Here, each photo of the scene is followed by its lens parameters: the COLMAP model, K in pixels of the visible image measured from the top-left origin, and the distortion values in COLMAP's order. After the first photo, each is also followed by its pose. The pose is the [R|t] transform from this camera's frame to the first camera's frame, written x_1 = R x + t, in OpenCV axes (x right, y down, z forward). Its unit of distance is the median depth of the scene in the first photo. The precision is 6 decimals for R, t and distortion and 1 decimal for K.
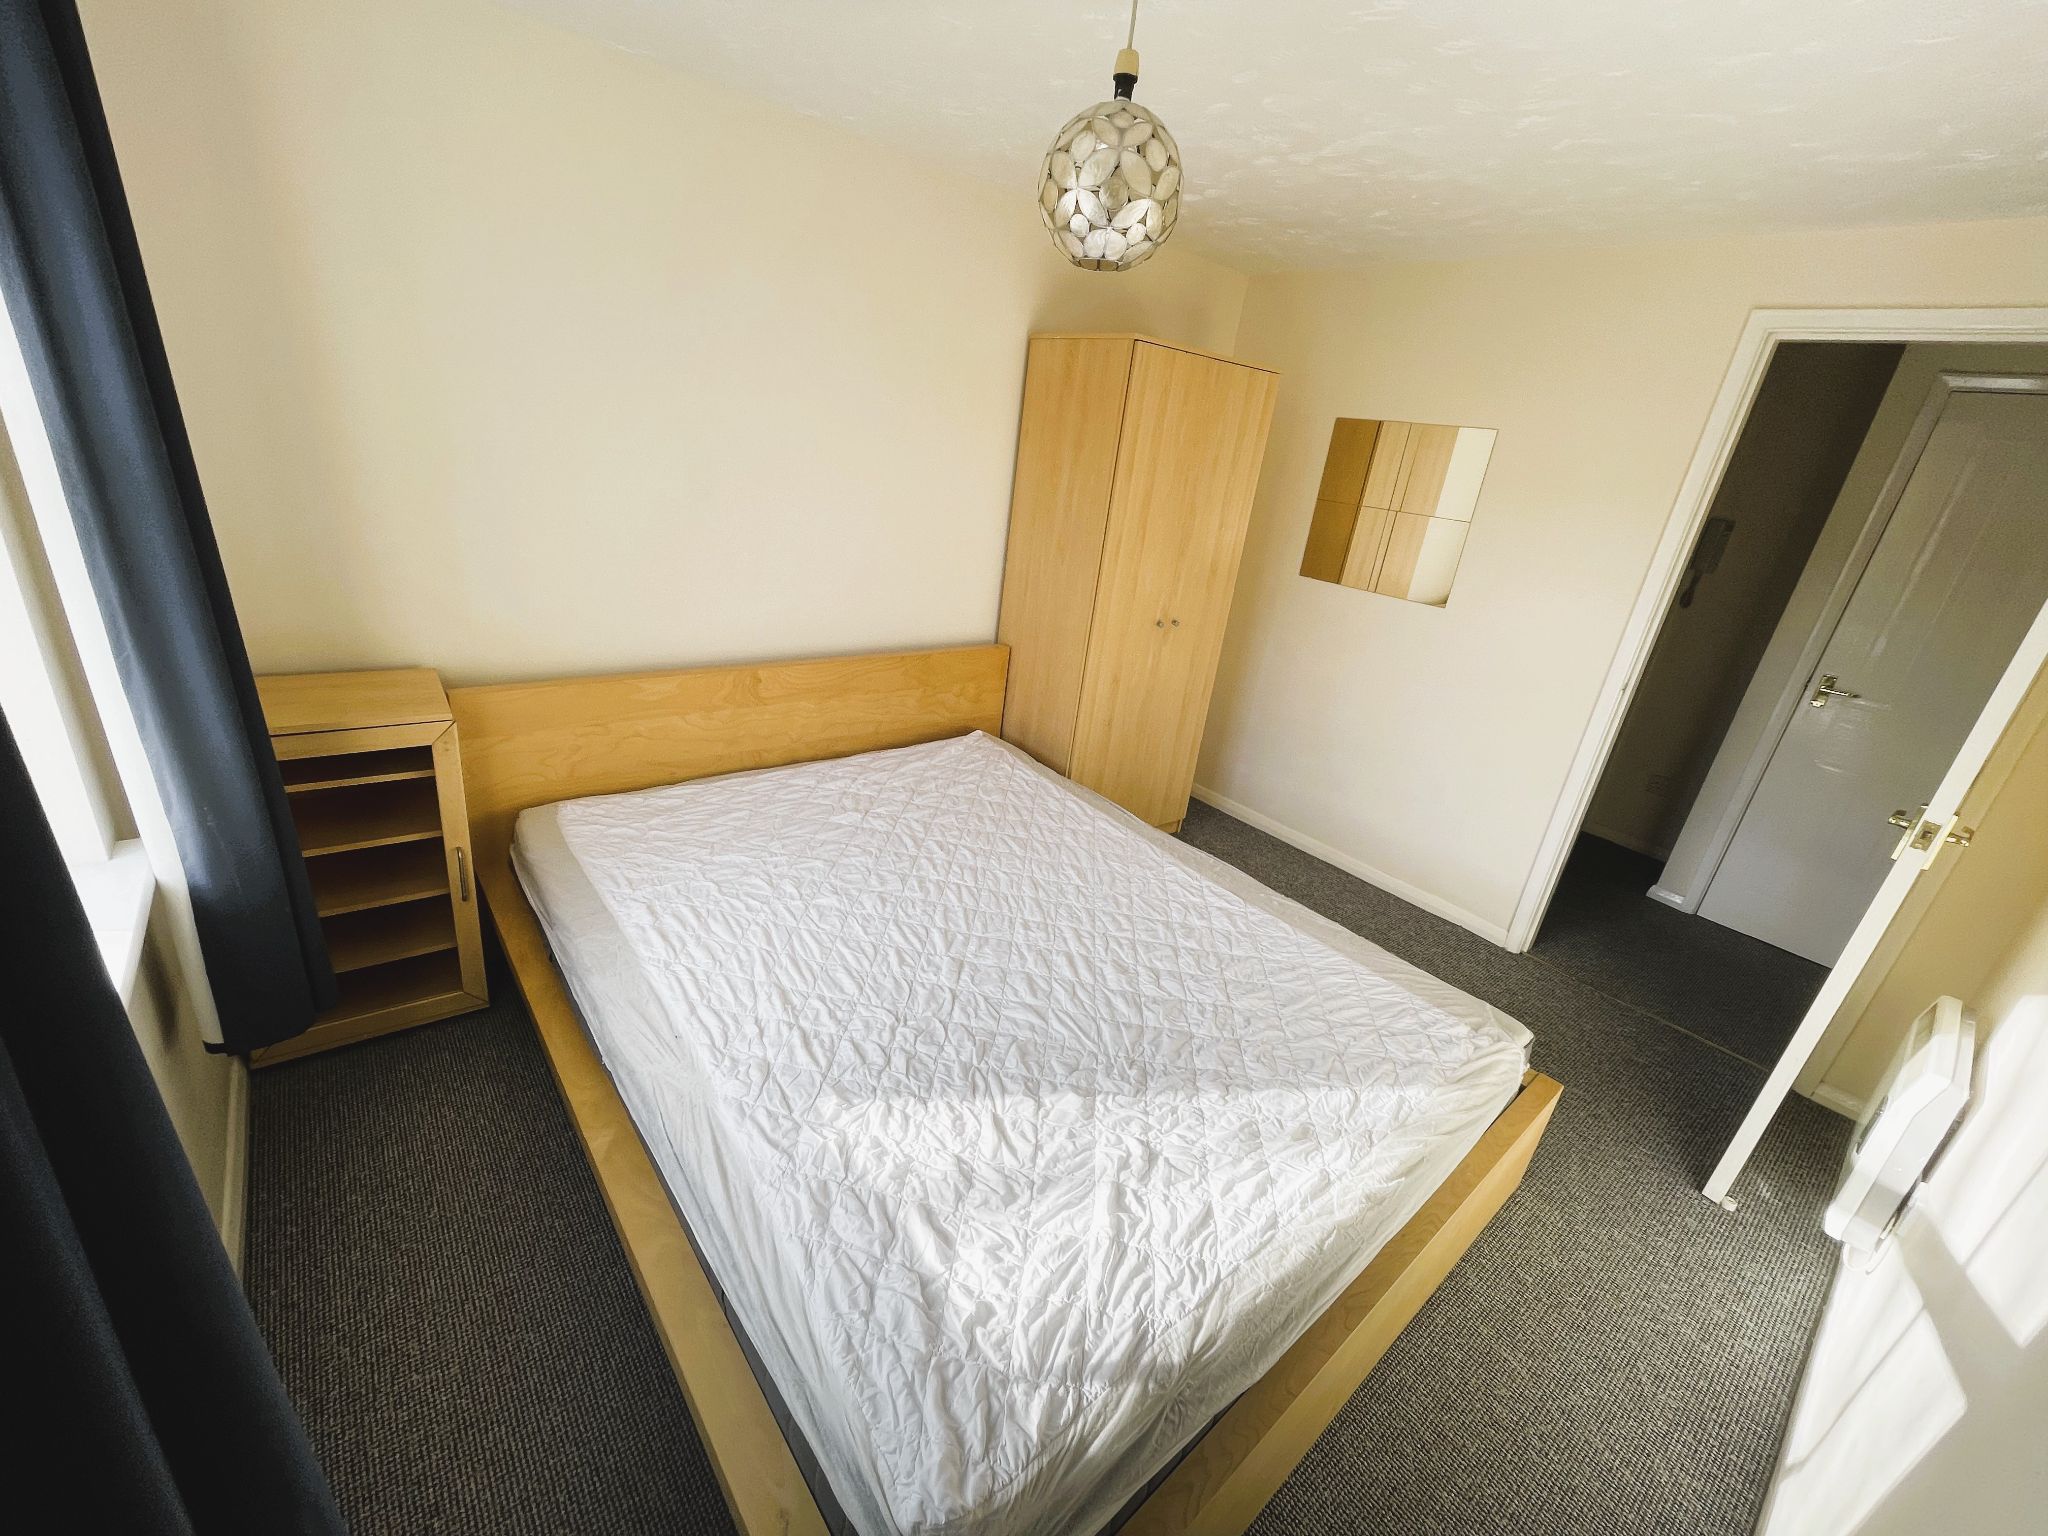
lens RADIAL K [[815.7, 0, 1024.0], [0, 815.7, 768.0], [0, 0, 1]] dist [-0.001035, -0.000083]
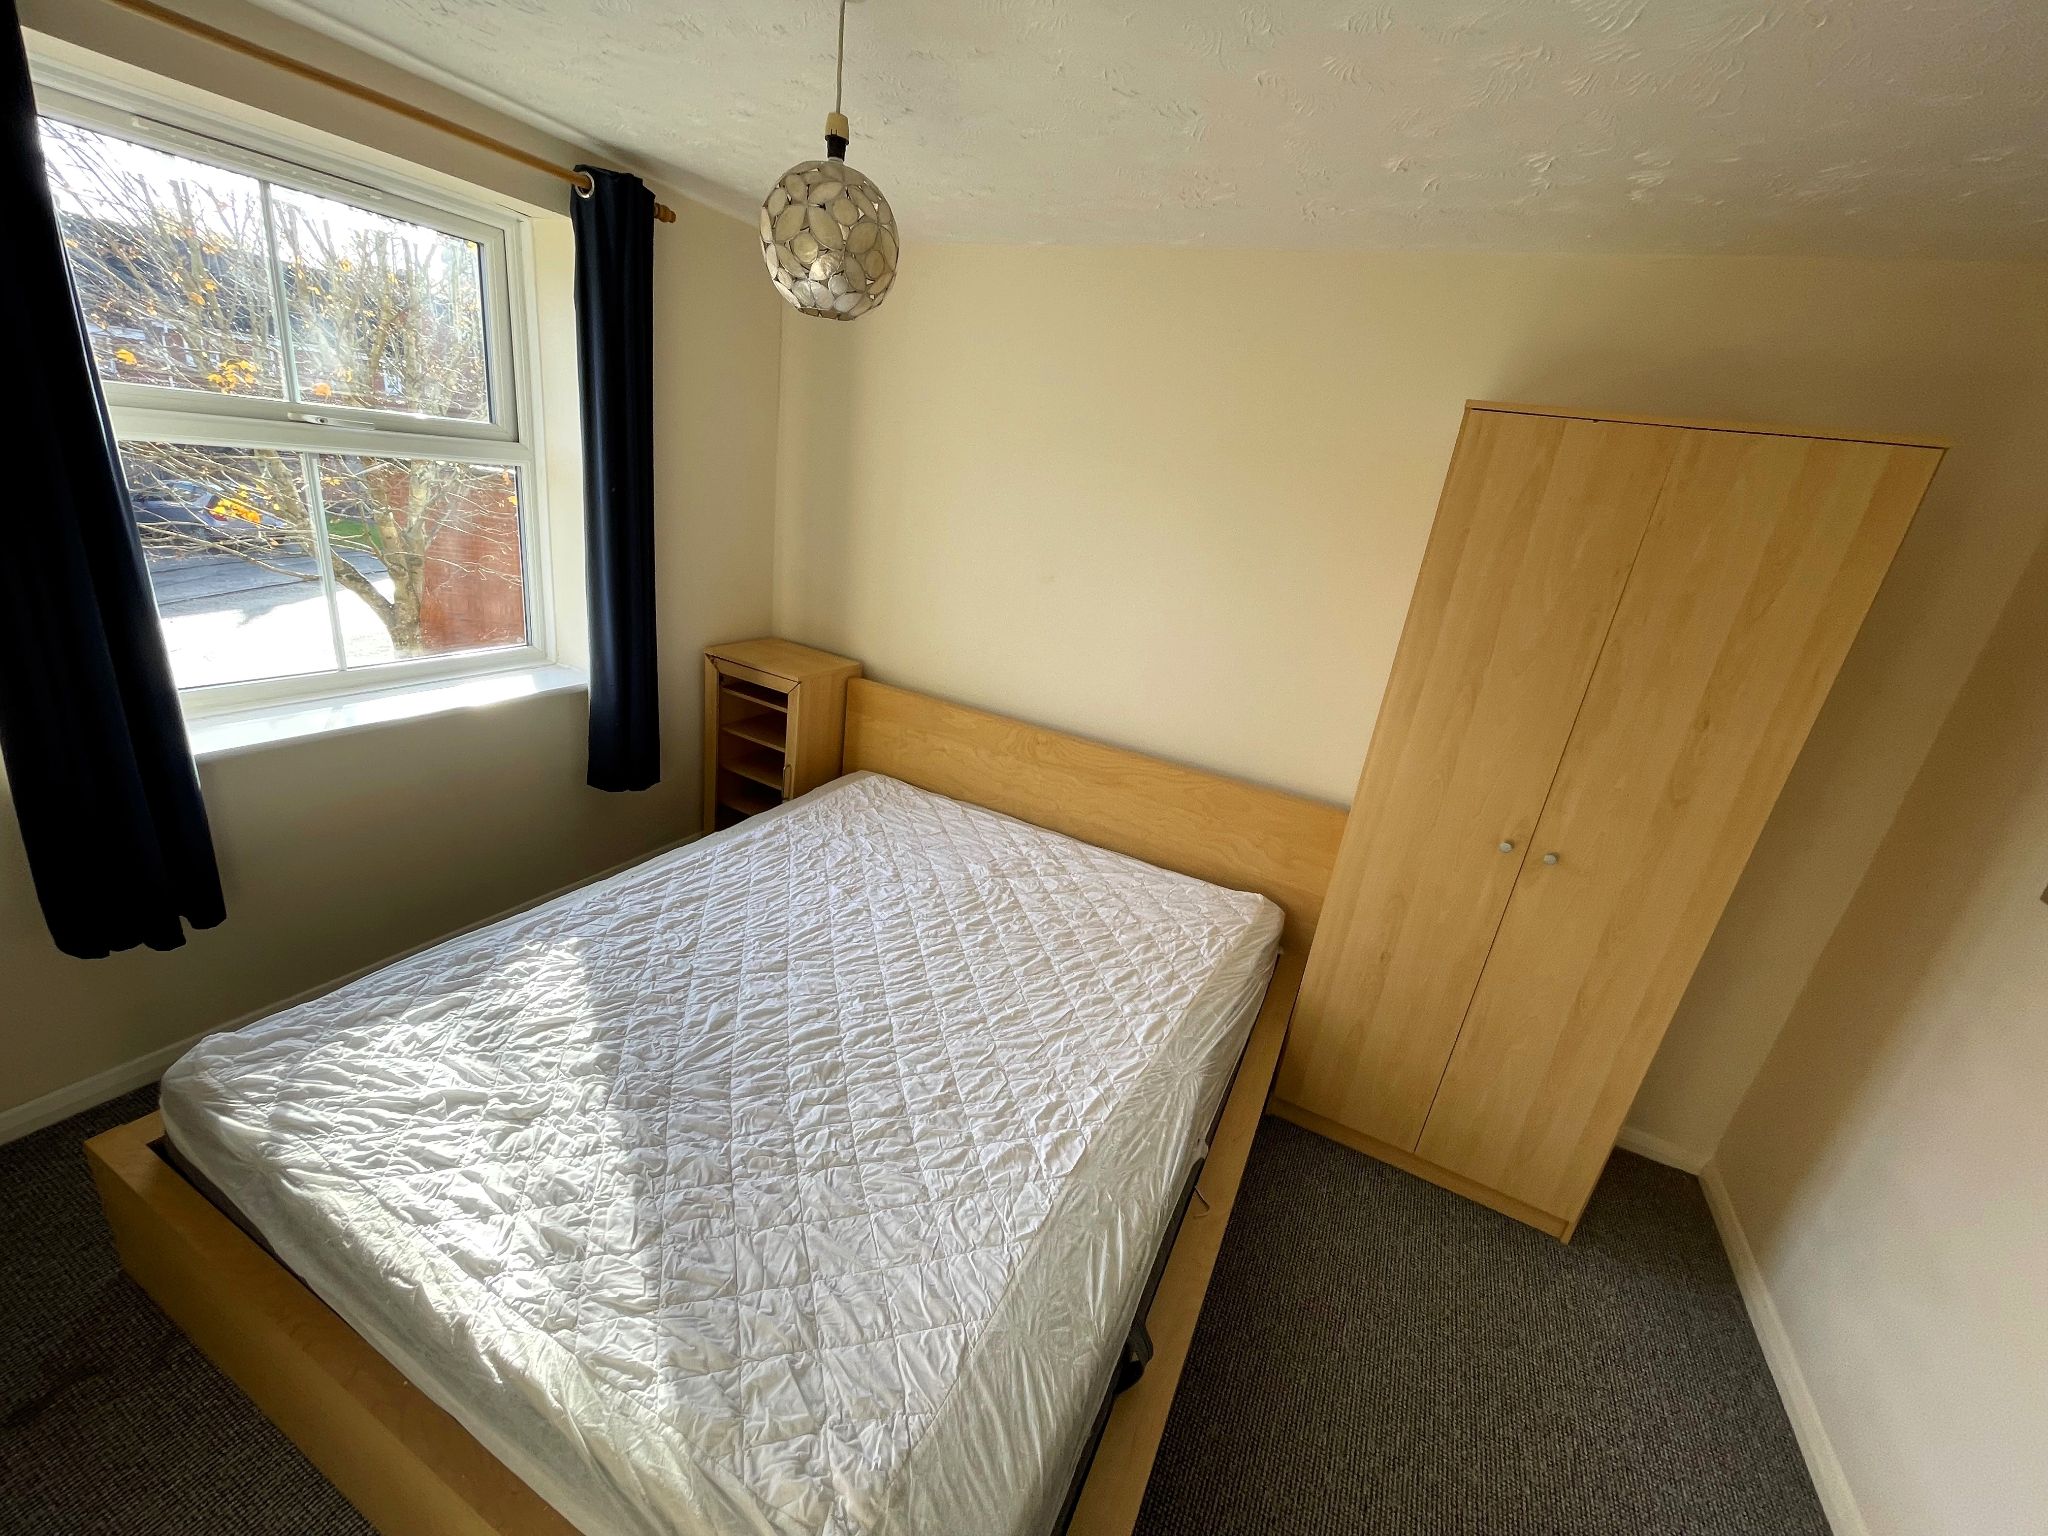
lens RADIAL K [[827.4, 0, 1024.0], [0, 827.4, 768.0], [0, 0, 1]] dist [0.009216, 0.000114]
pose [[0.409170, 0.251361, -0.877153, 1.154577], [-0.422341, 0.904305, 0.062130, -0.240778], [0.808831, 0.345036, 0.476174, 0.812125]]
